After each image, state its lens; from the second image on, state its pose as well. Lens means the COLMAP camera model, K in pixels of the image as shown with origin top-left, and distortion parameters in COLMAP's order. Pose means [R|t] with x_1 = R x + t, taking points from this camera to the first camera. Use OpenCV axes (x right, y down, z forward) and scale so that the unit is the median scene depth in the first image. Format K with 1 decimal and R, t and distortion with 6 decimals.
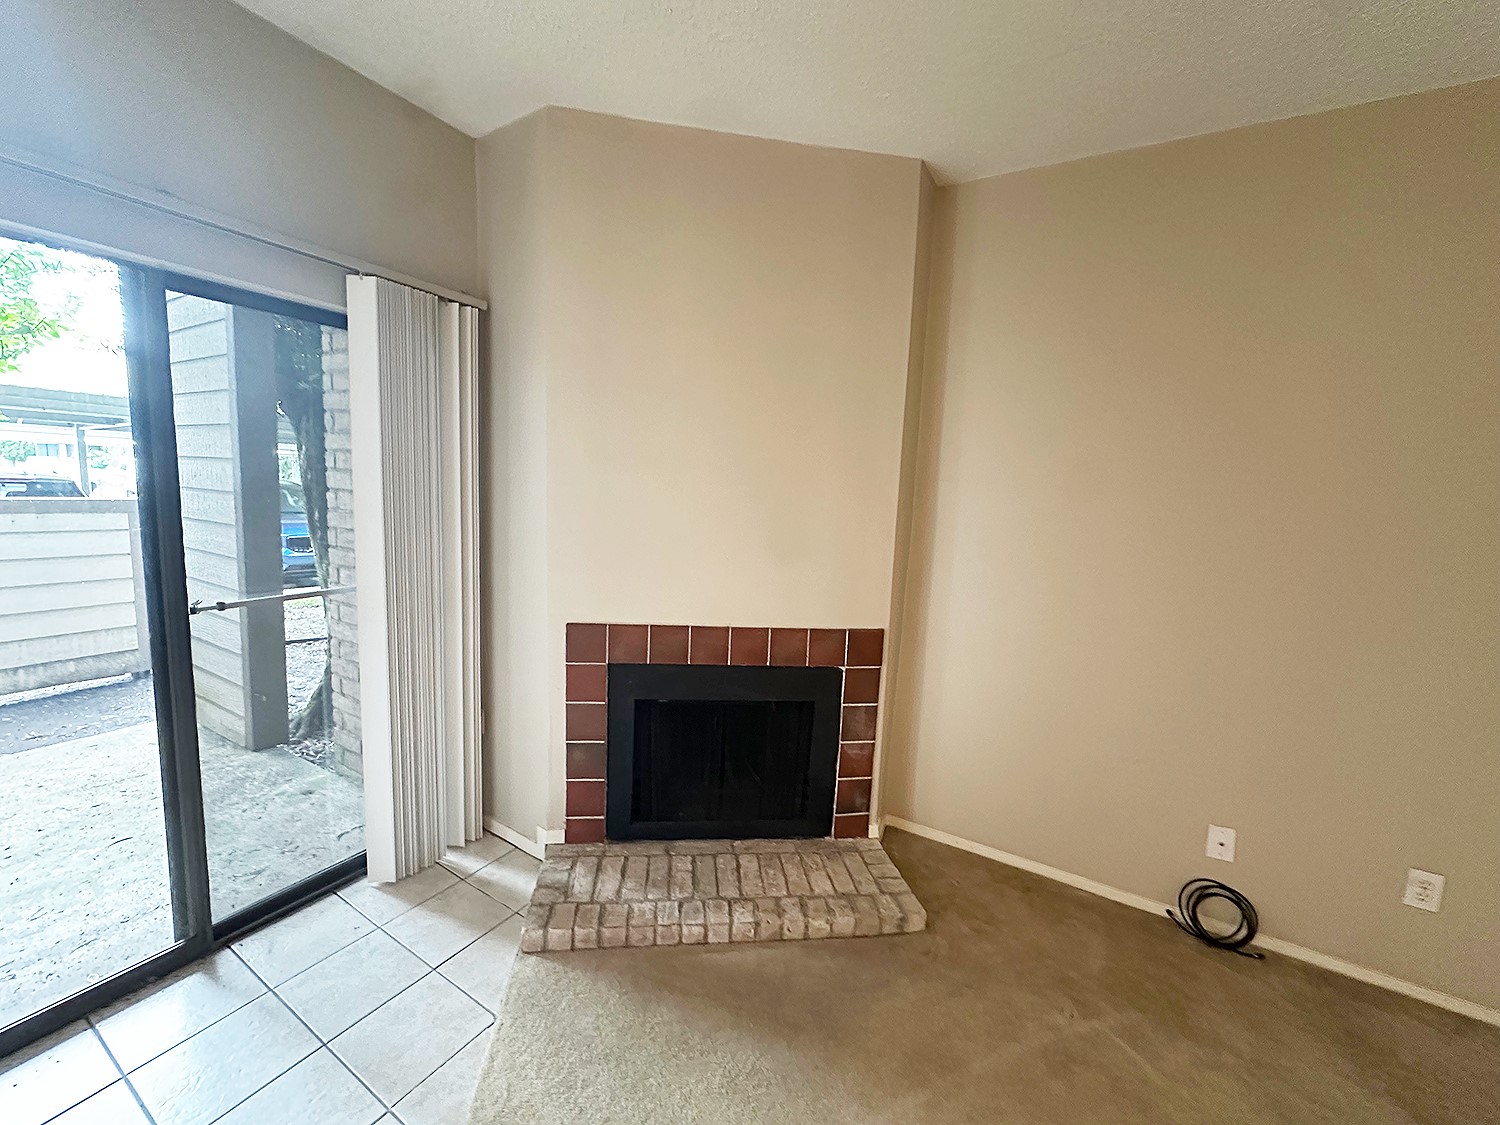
lens RADIAL K [[598.4, 0, 741.6], [0, 598.4, 567.1], [0, 0, 1]] dist [0.002238, -0.004917]
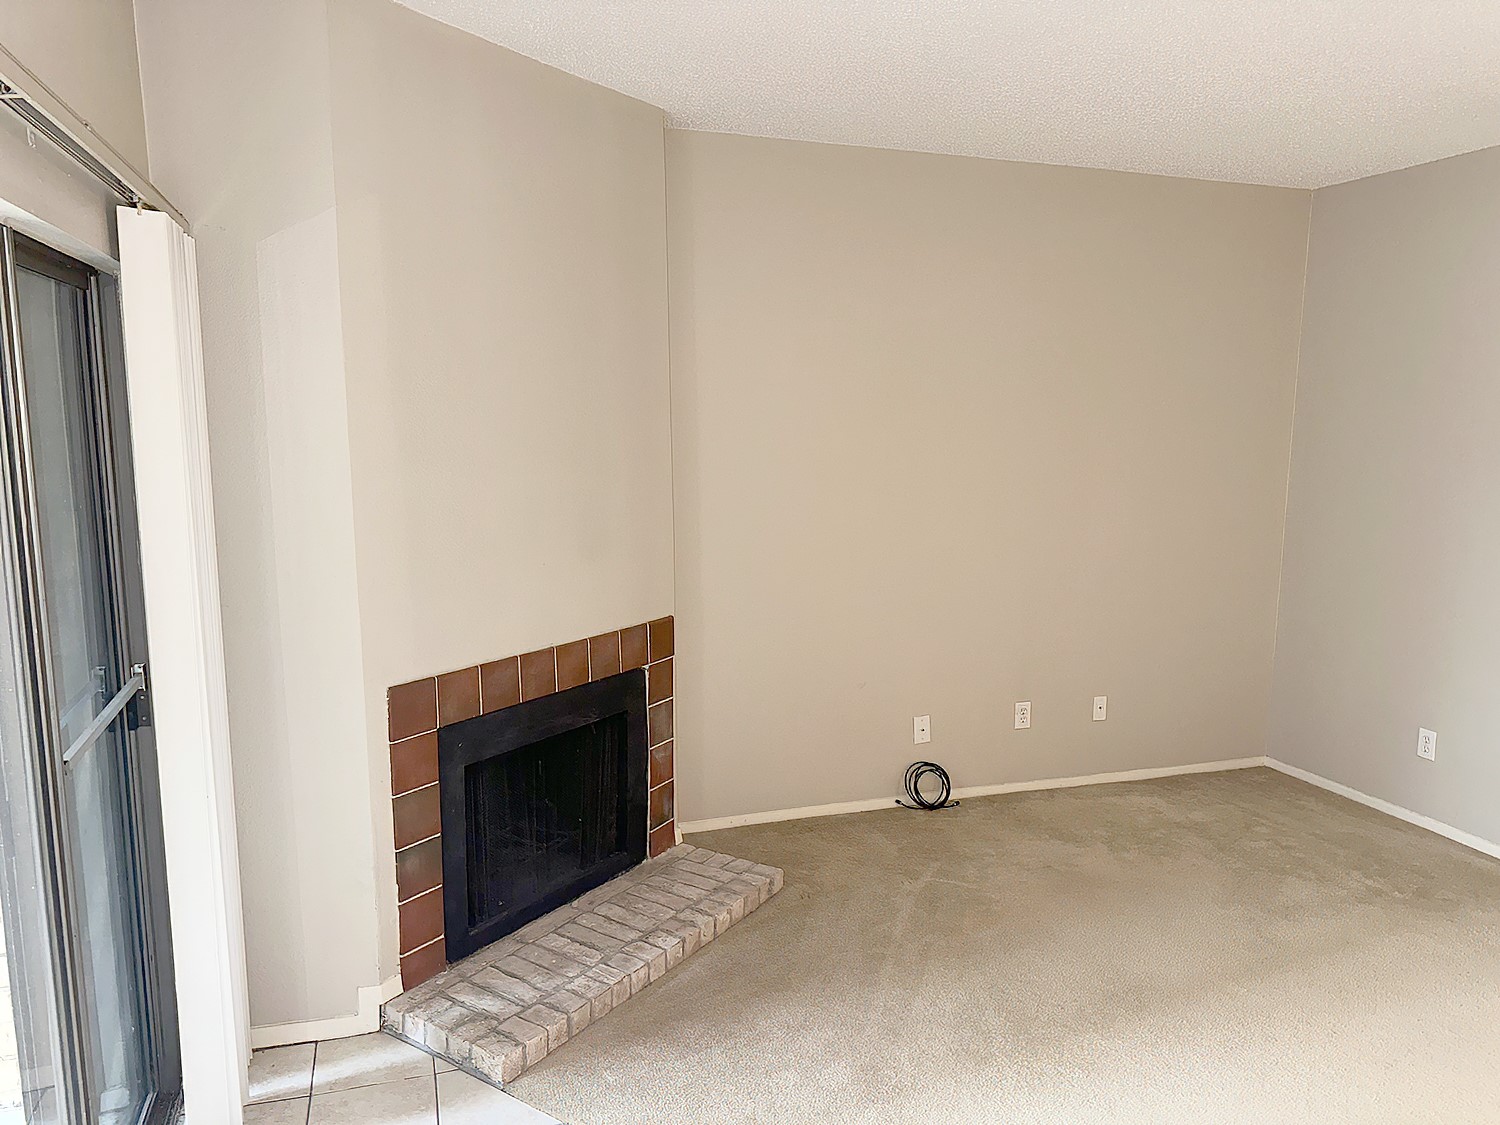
lens RADIAL K [[1067.2, 0, 750.0], [0, 1067.2, 562.5], [0, 0, 1]] dist [0.004752, -0.002115]
pose [[0.647820, -0.154734, 0.745913, -0.953034], [0.125020, 0.987473, 0.096264, -0.125873], [-0.751465, 0.030892, 0.659050, -0.183399]]
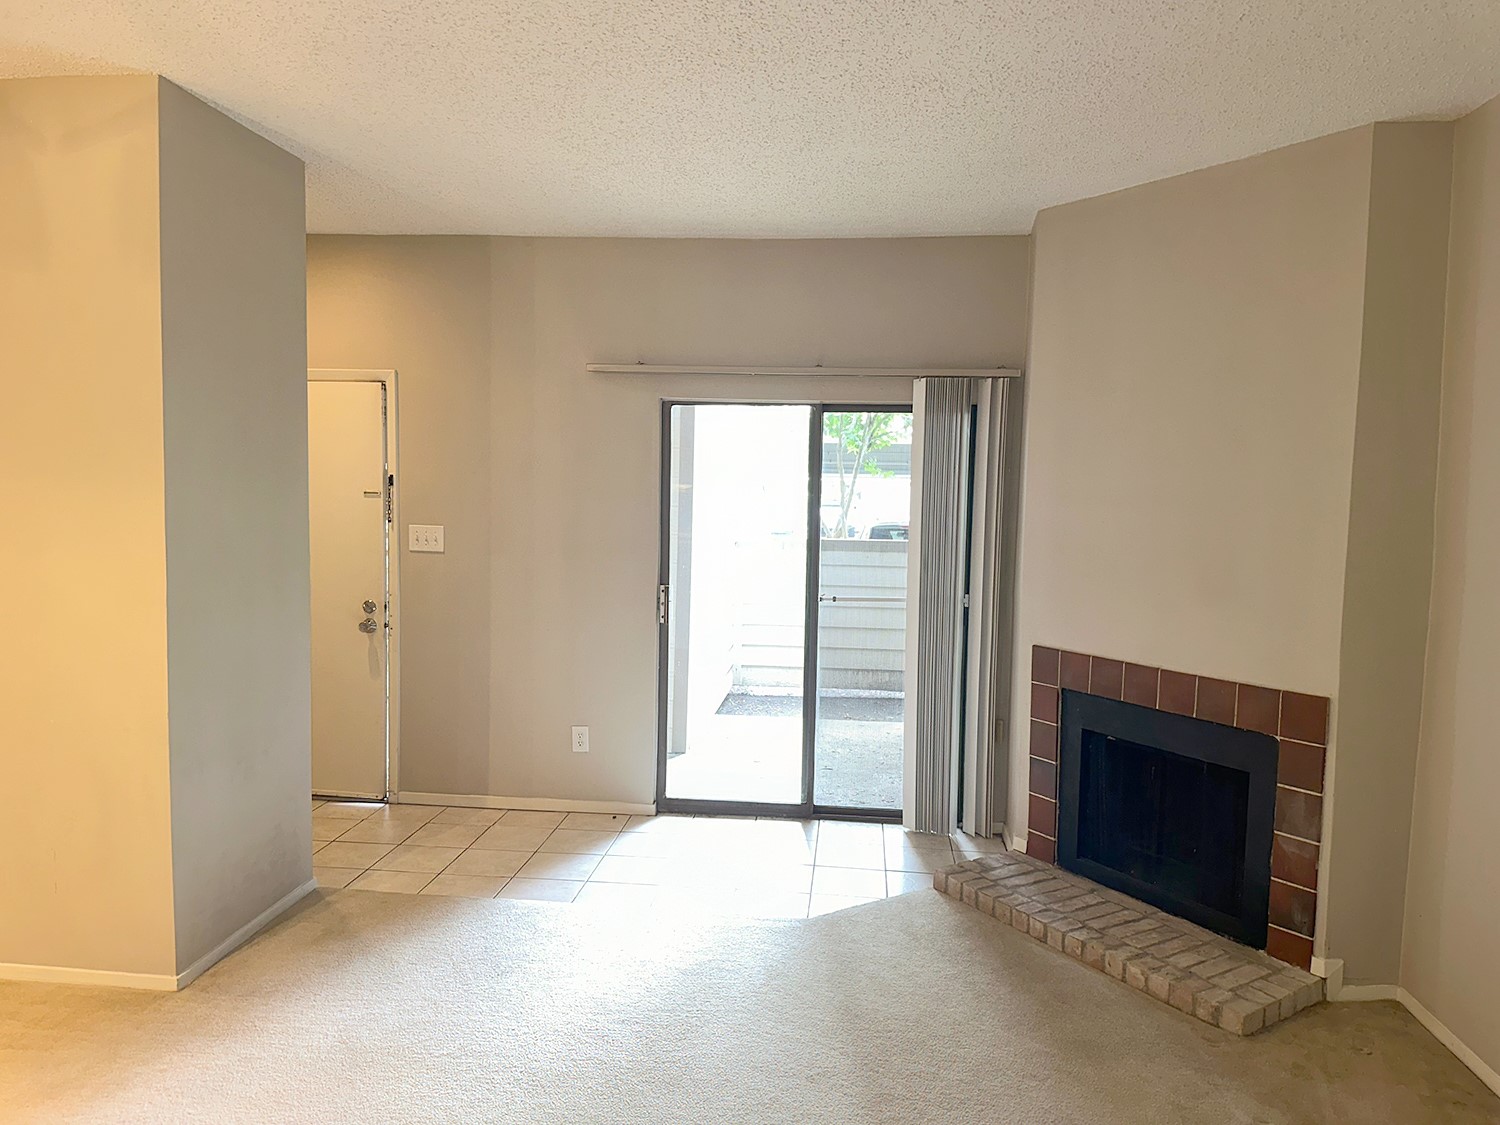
lens RADIAL K [[1018.1, 0, 751.6], [0, 1018.1, 579.9], [0, 0, 1]] dist [-0.002031, -0.001924]
pose [[0.415930, 0.035469, -0.908705, 1.201909], [-0.120356, 0.992596, -0.016346, 0.067253], [0.901397, 0.116166, 0.417120, -0.275632]]
